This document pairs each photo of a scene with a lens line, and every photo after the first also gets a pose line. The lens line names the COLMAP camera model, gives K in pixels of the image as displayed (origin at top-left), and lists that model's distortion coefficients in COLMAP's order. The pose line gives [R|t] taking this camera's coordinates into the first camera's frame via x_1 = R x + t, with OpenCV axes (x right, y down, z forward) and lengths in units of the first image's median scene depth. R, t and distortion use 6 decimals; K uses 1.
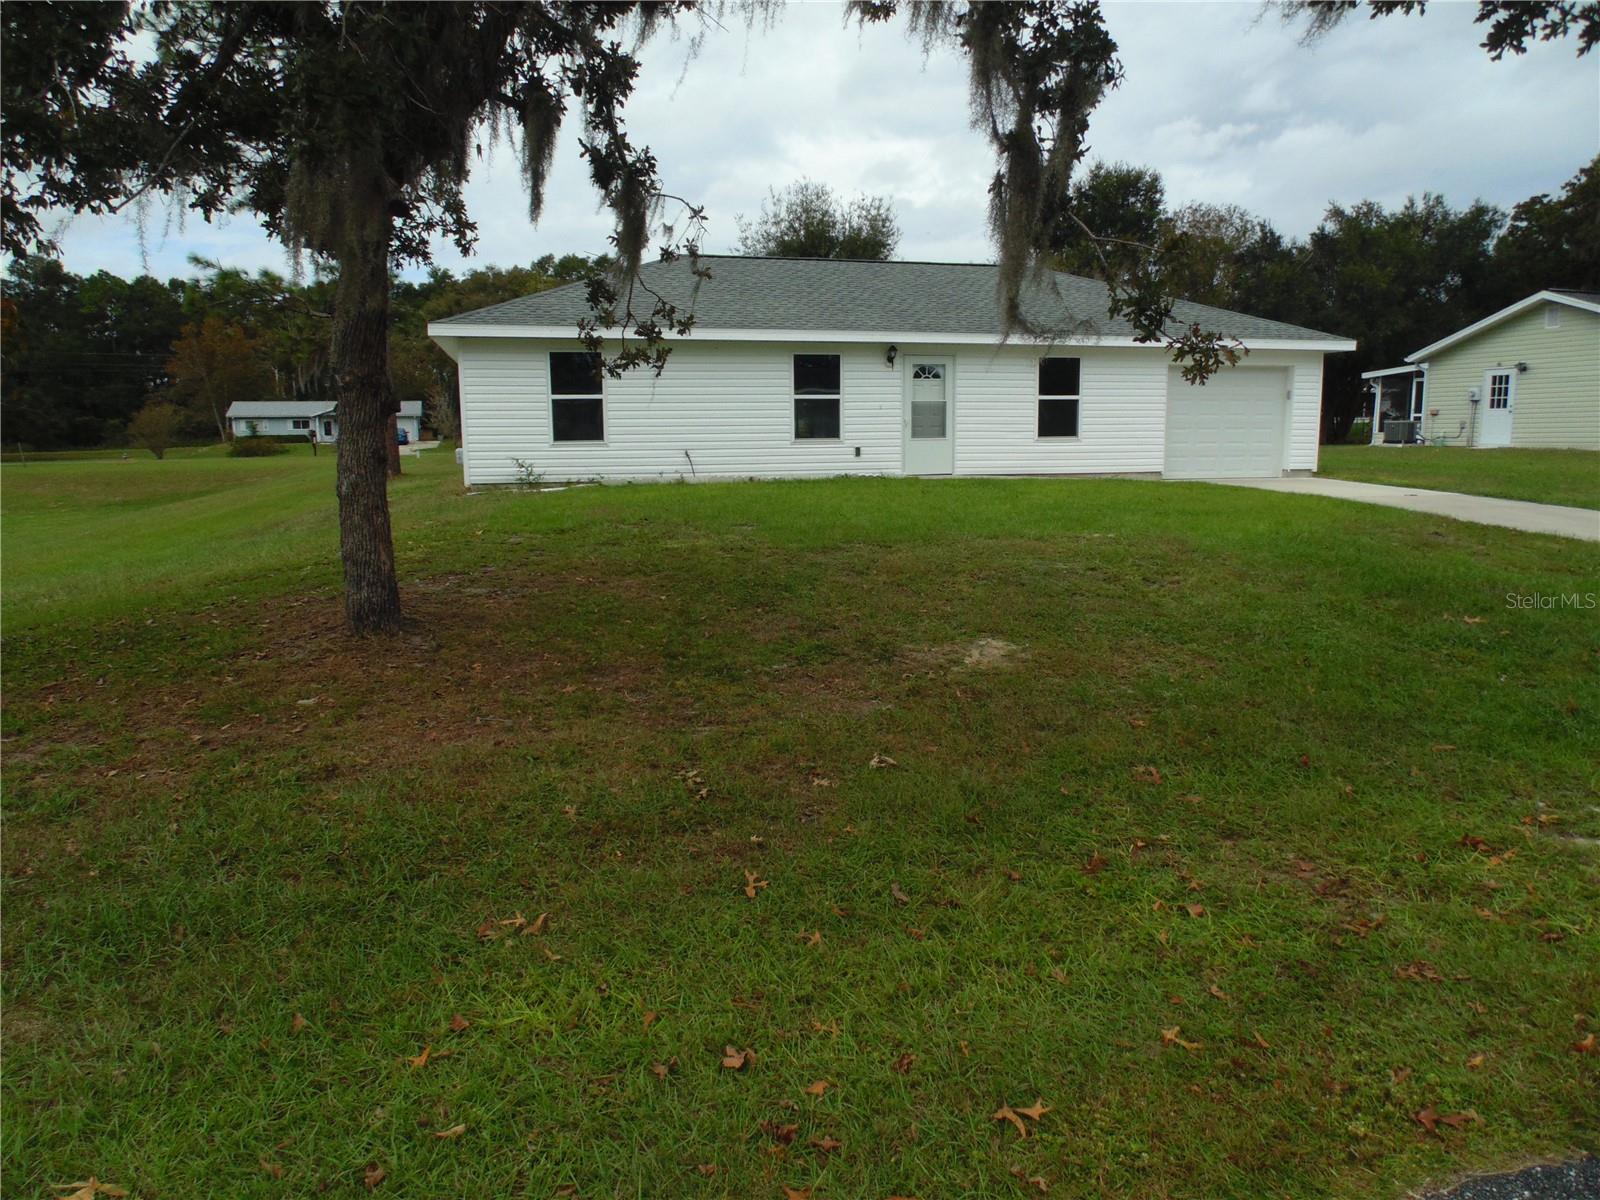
lens RADIAL K [[1064.7, 0, 807.5], [0, 1064.7, 611.7], [0, 0, 1]] dist [-0.016553, -0.001509]
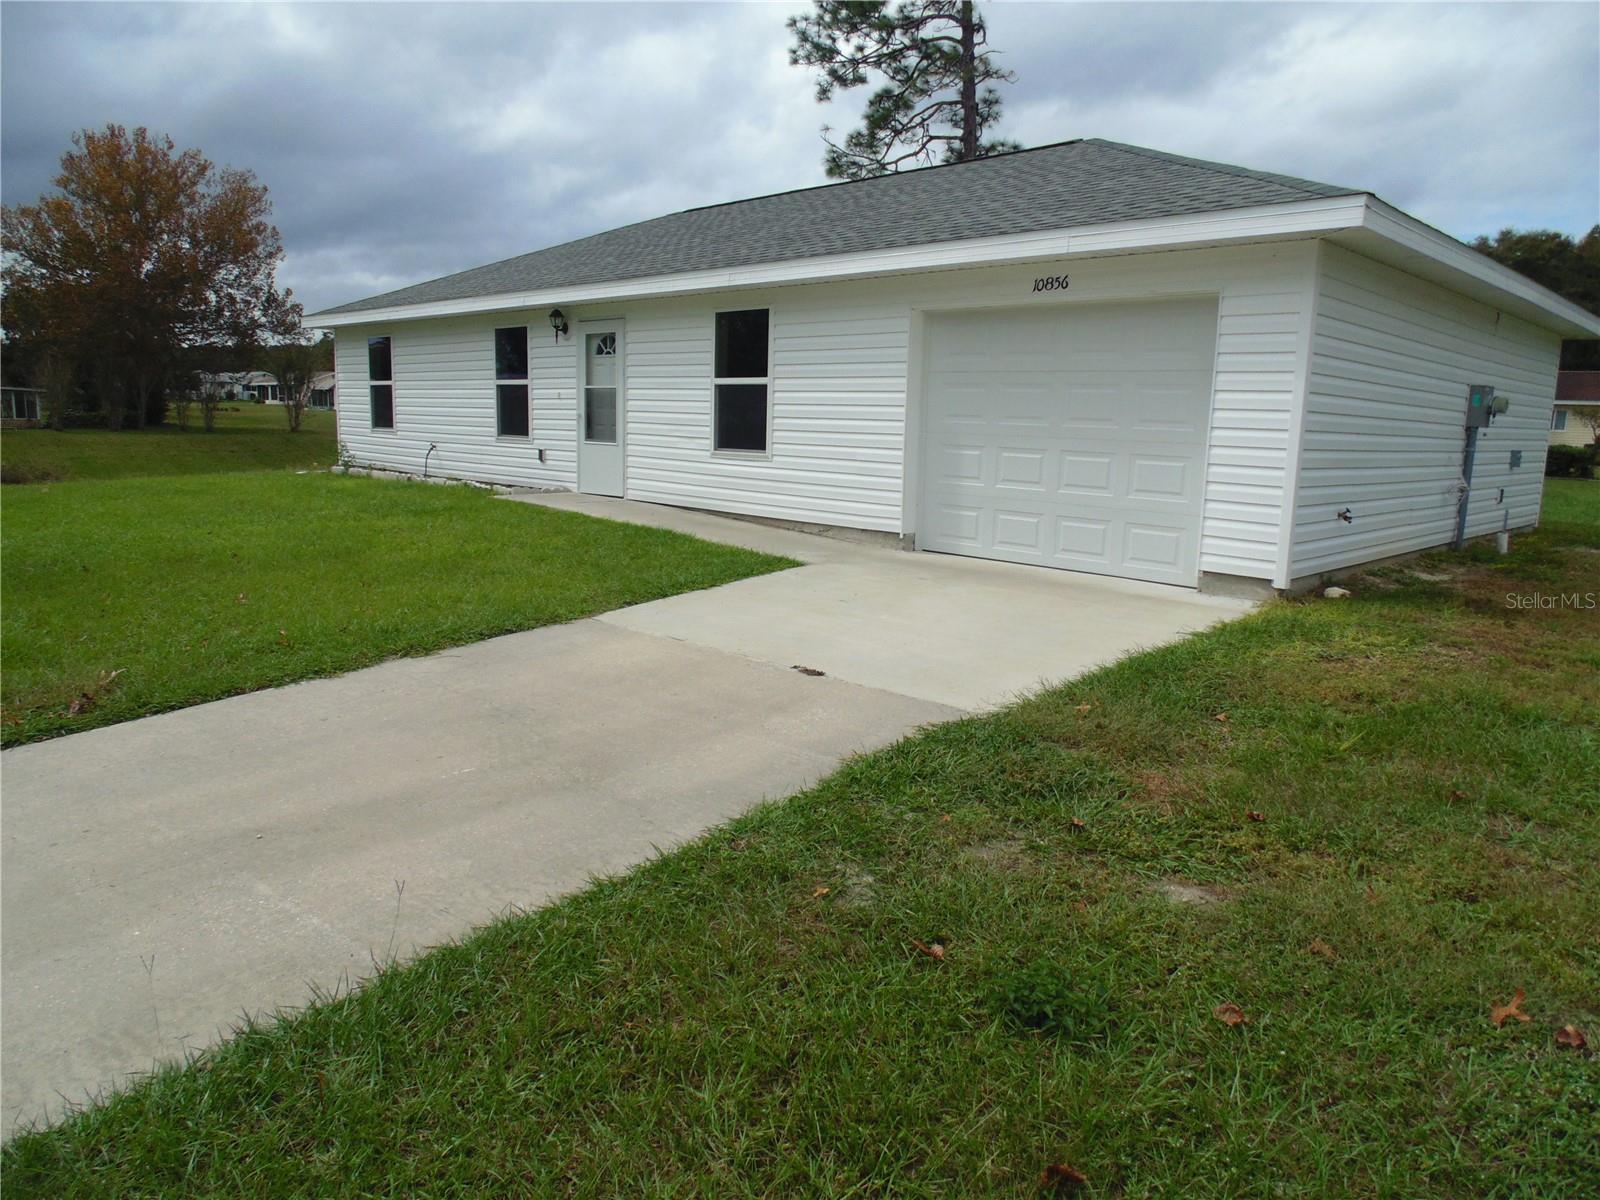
lens RADIAL K [[1064.7, 0, 811.0], [0, 1064.7, 596.6], [0, 0, 1]] dist [-0.016553, -0.001509]
pose [[0.521535, 0.164410, -0.837240, 0.776019], [-0.168687, 0.981759, 0.087711, -0.149460], [0.836389, 0.095488, 0.539755, 0.759663]]
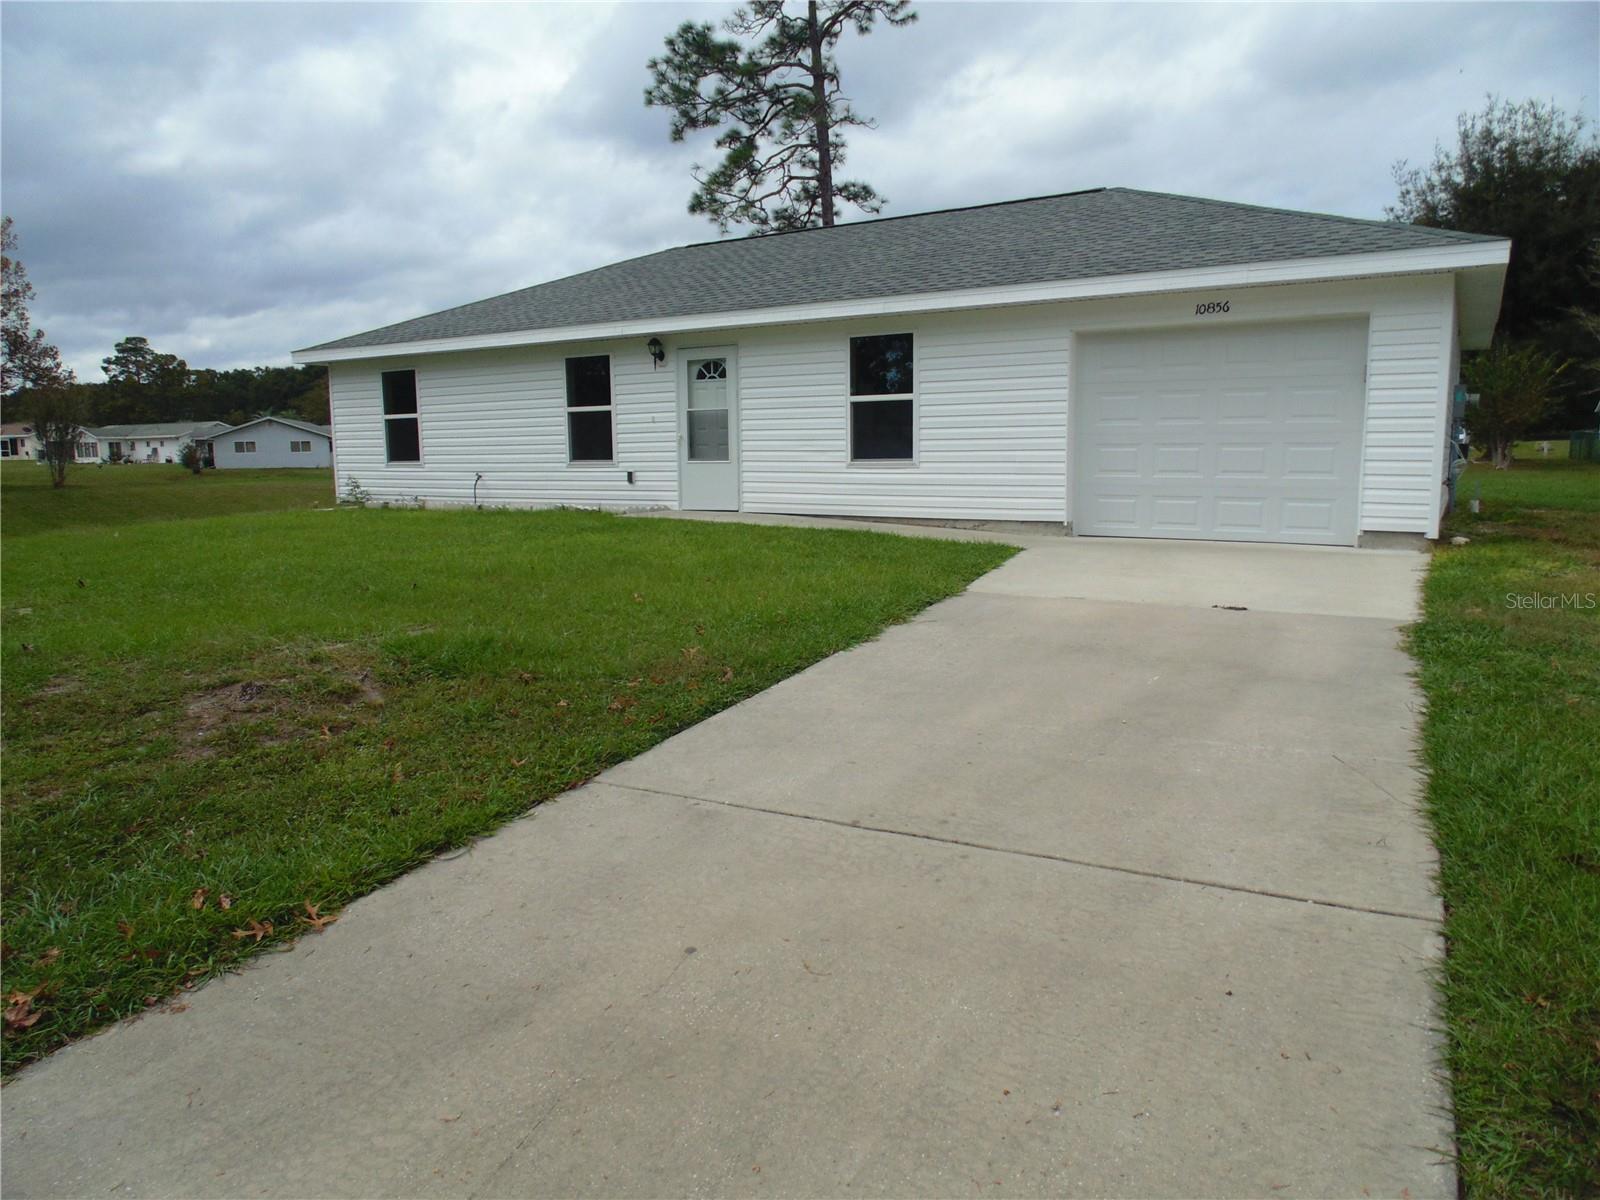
lens RADIAL K [[1064.7, 0, 801.2], [0, 1064.7, 602.9], [0, 0, 1]] dist [-0.016553, -0.001509]
pose [[0.696942, 0.102734, -0.709730, 0.688923], [-0.112382, 0.993104, 0.033396, -0.098656], [0.708267, 0.056486, 0.703681, 0.541772]]
